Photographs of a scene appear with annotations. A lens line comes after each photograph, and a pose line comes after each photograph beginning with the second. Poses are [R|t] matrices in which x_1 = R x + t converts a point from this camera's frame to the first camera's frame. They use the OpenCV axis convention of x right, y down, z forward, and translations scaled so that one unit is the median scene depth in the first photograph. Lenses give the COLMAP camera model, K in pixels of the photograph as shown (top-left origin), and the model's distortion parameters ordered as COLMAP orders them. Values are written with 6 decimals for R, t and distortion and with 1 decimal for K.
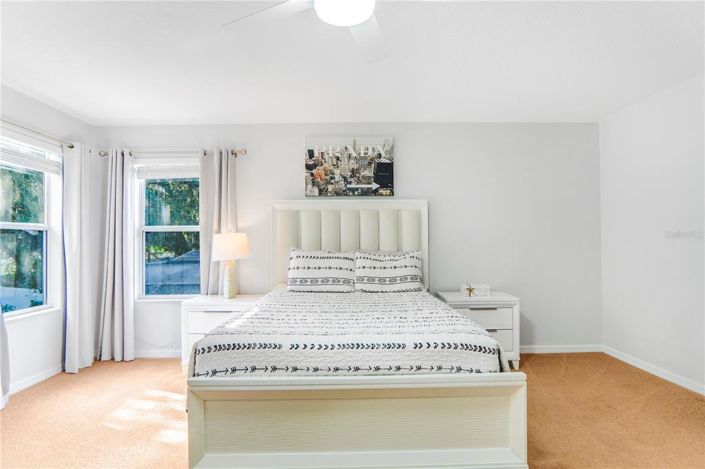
lens RADIAL K [[383.9, 0, 353.1], [0, 383.9, 237.2], [0, 0, 1]] dist [-0.037549, 0.018454]
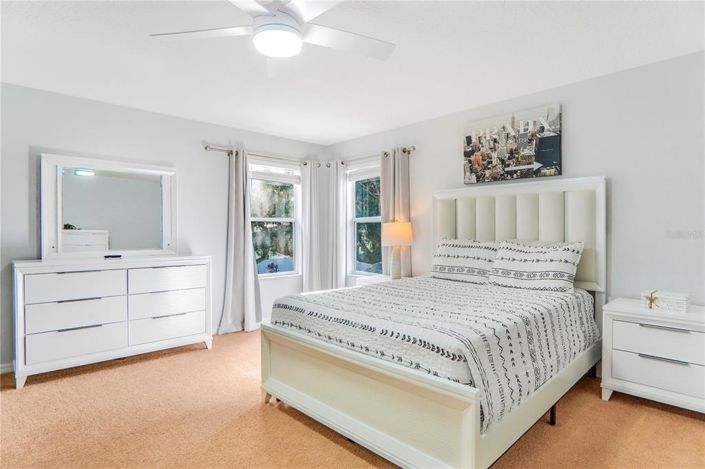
lens RADIAL K [[383.9, 0, 353.1], [0, 383.9, 237.2], [0, 0, 1]] dist [-0.037549, 0.018454]
pose [[0.679381, 0.016125, -0.733609, 0.408100], [0.008346, 0.999524, 0.029699, -0.001981], [0.733738, -0.026300, 0.678923, 0.115058]]
